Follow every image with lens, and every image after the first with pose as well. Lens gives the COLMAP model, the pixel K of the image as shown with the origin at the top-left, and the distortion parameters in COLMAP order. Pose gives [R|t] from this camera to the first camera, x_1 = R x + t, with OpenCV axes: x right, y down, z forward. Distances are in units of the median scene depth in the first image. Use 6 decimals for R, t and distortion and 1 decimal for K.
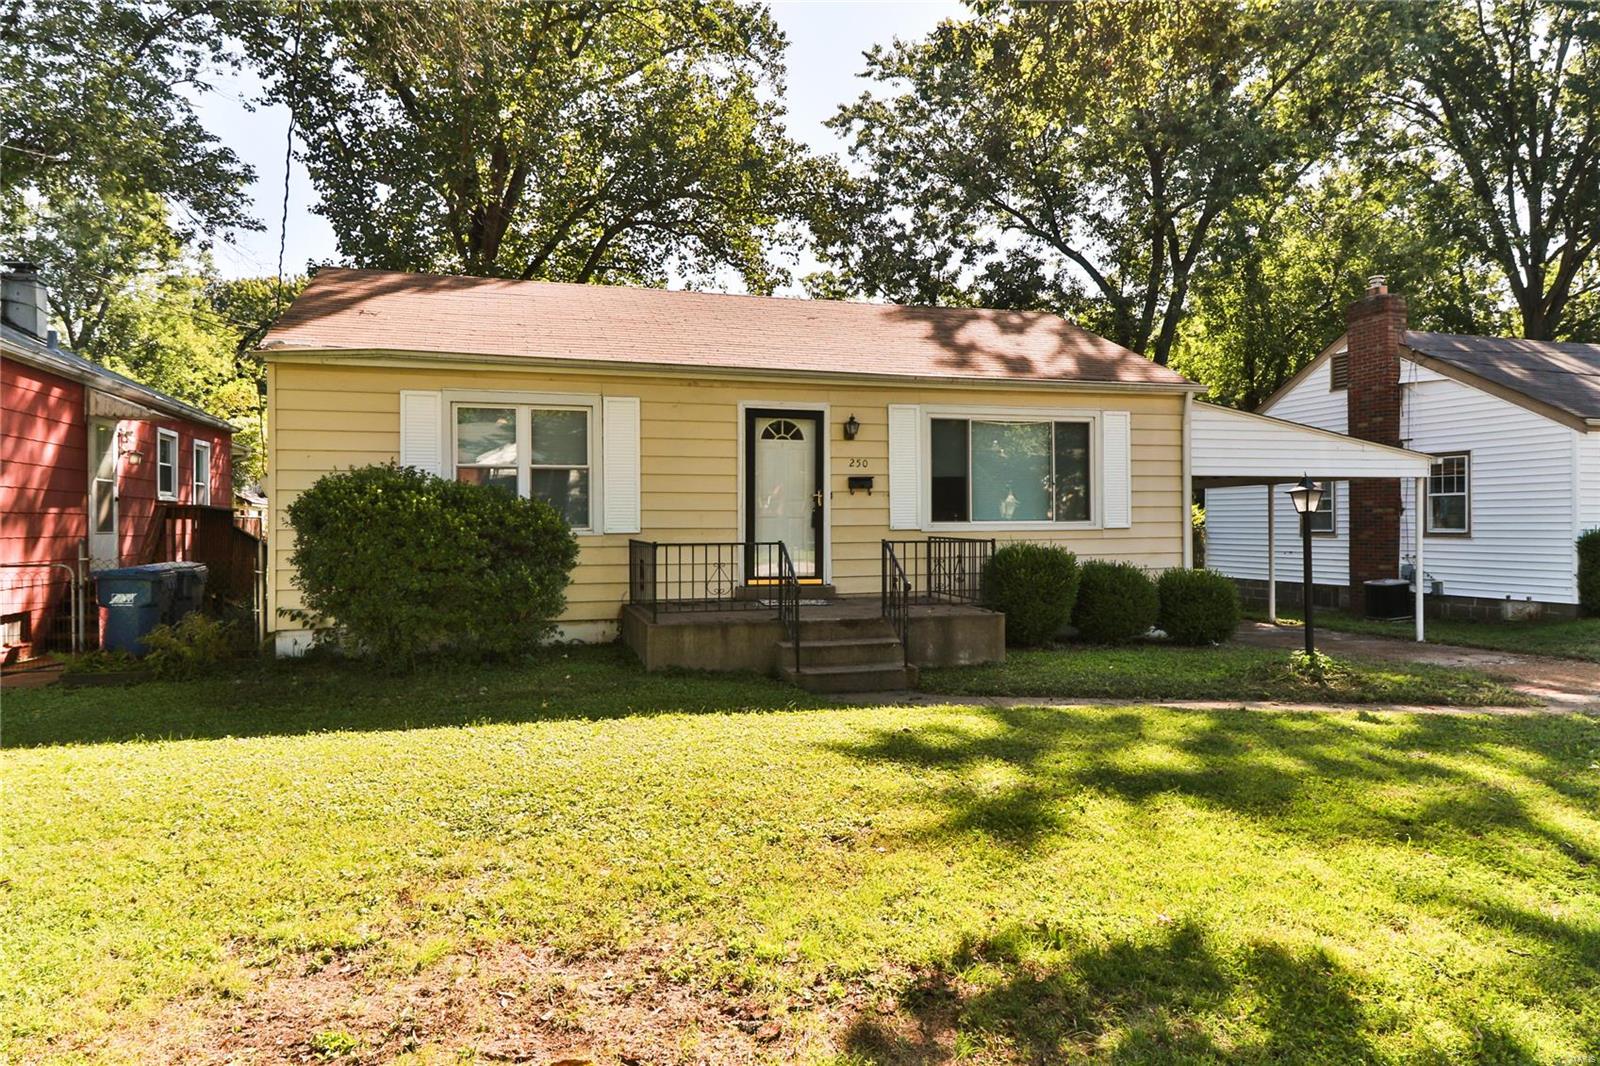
lens RADIAL K [[978.0, 0, 793.5], [0, 978.0, 536.7], [0, 0, 1]] dist [0.004030, -0.000630]
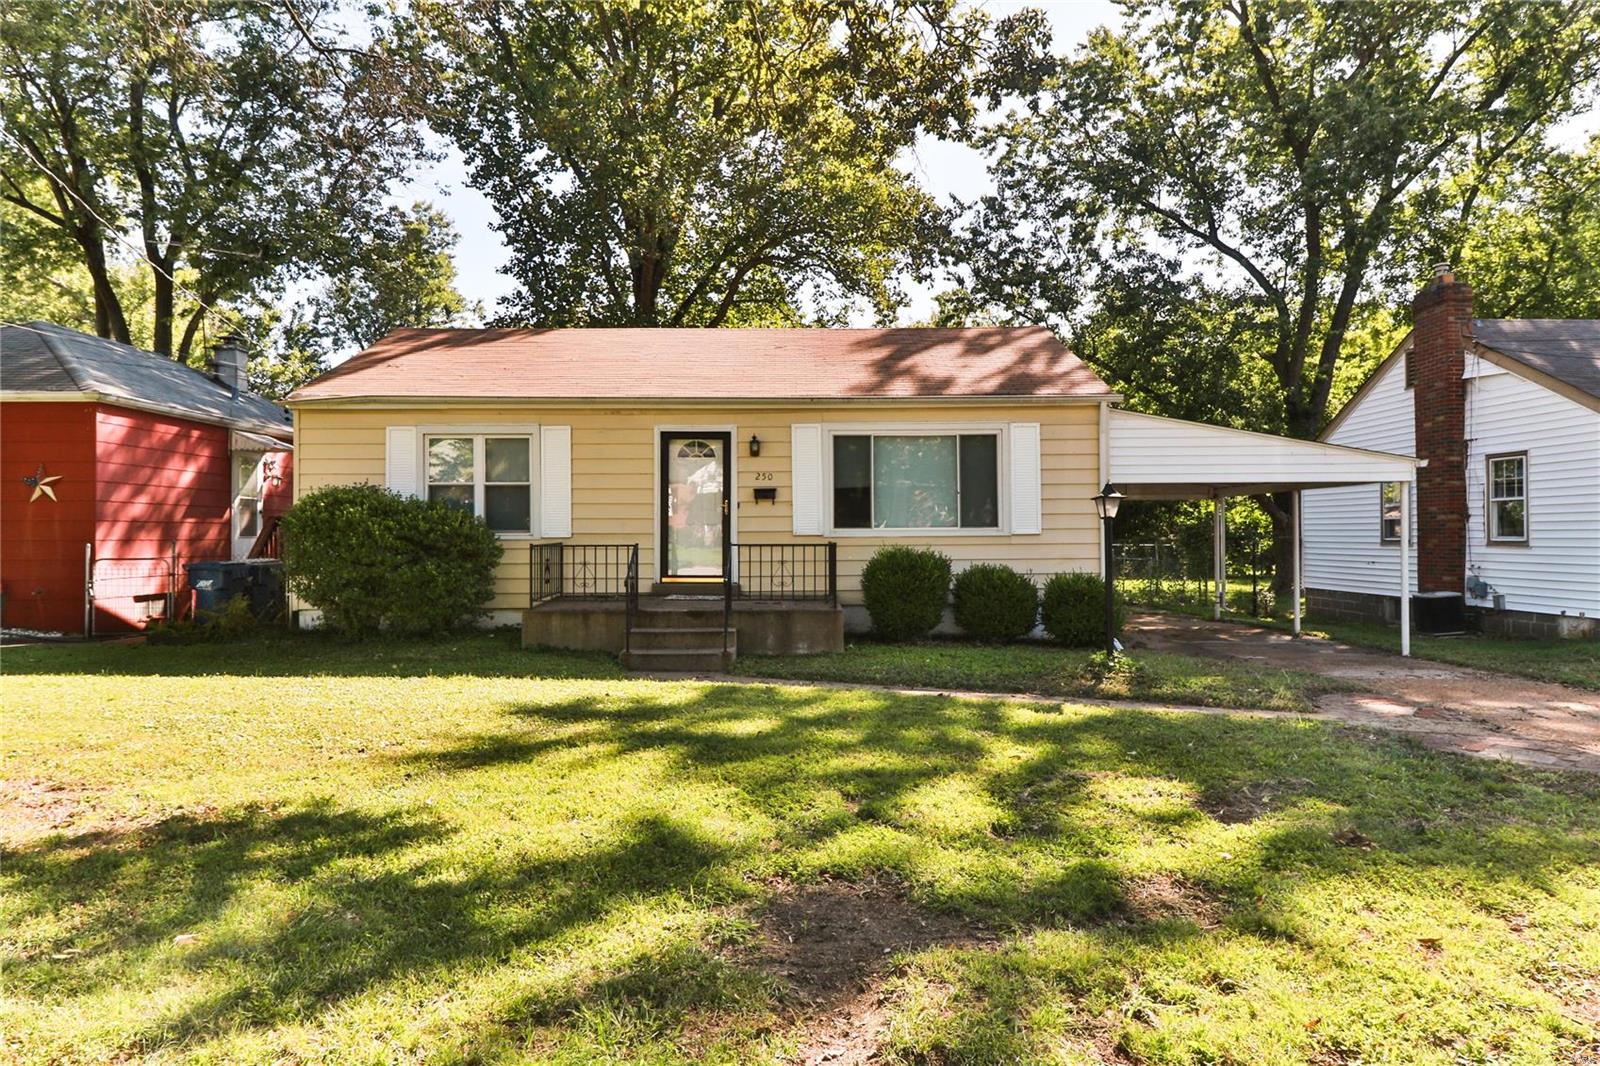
lens RADIAL K [[962.7, 0, 800.0], [0, 962.7, 533.0], [0, 0, 1]] dist [0.000617, -0.000114]
pose [[0.960995, 0.000766, -0.276566, 0.412982], [-0.004568, 0.999904, -0.013101, 0.004673], [0.276529, 0.013854, 0.960906, -0.060916]]
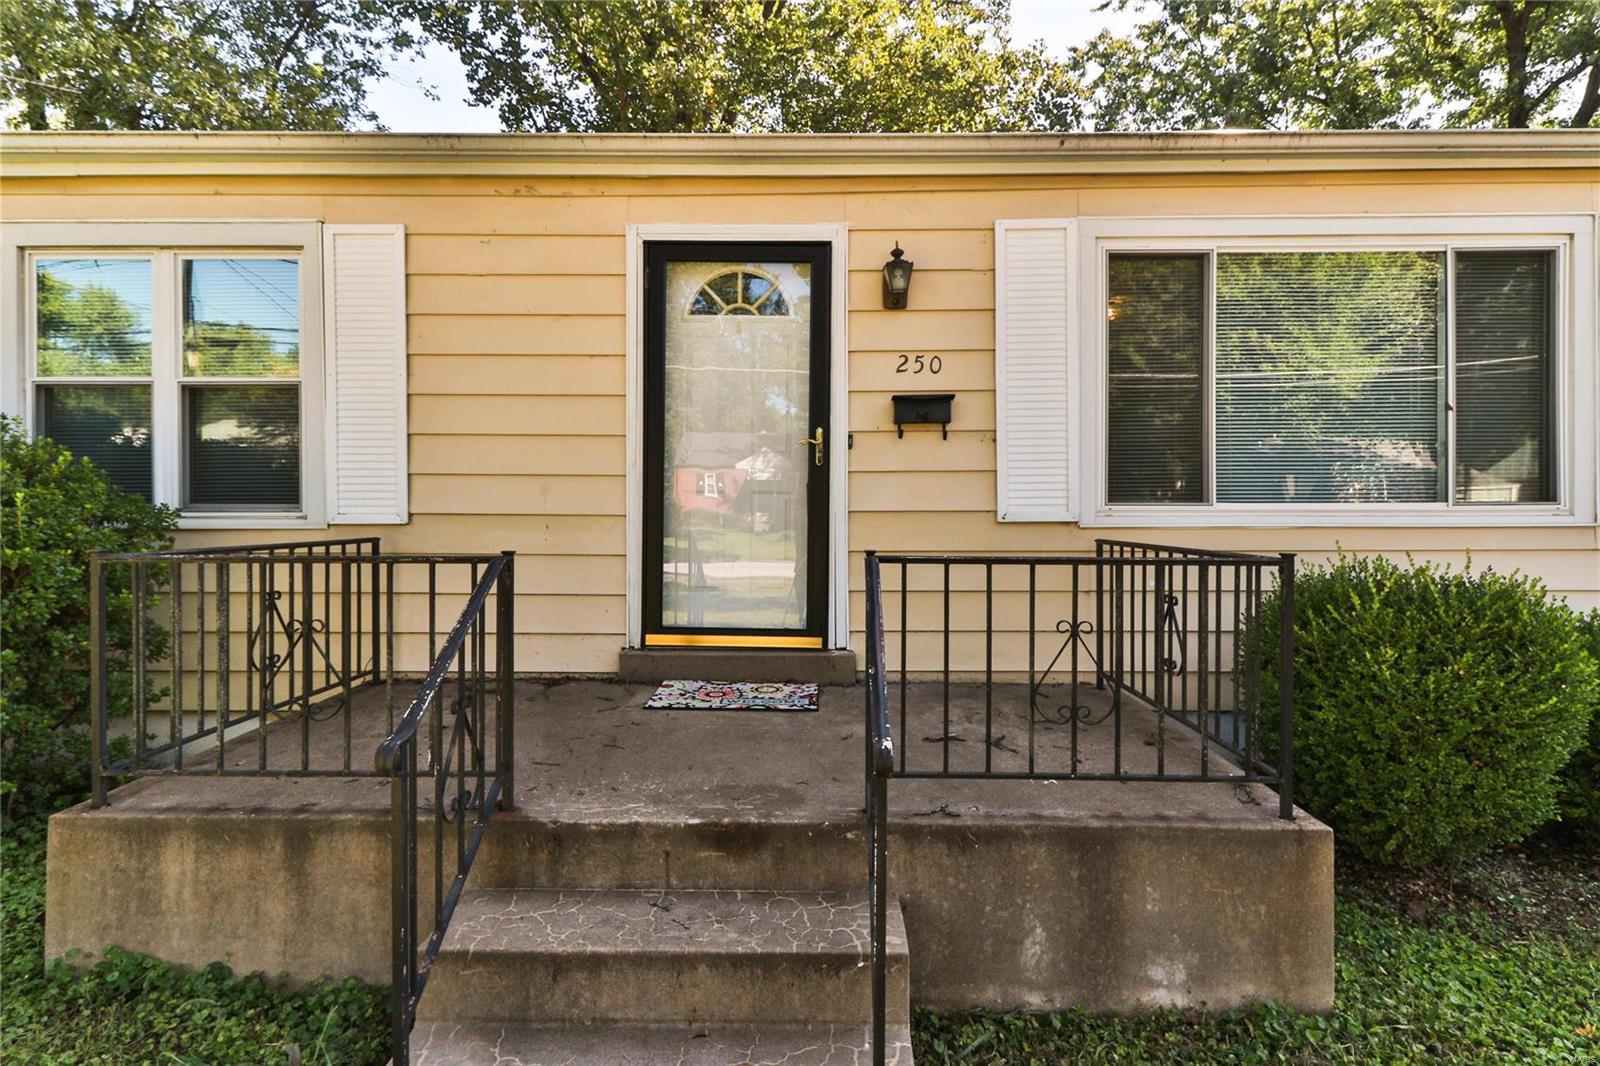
lens RADIAL K [[809.6, 0, 802.7], [0, 809.6, 518.9], [0, 0, 1]] dist [0.022803, -0.013207]
pose [[0.952932, 0.006844, -0.303107, 0.124529], [-0.009644, 0.999924, -0.007740, -0.004616], [0.303030, 0.010298, 0.952925, 0.646183]]
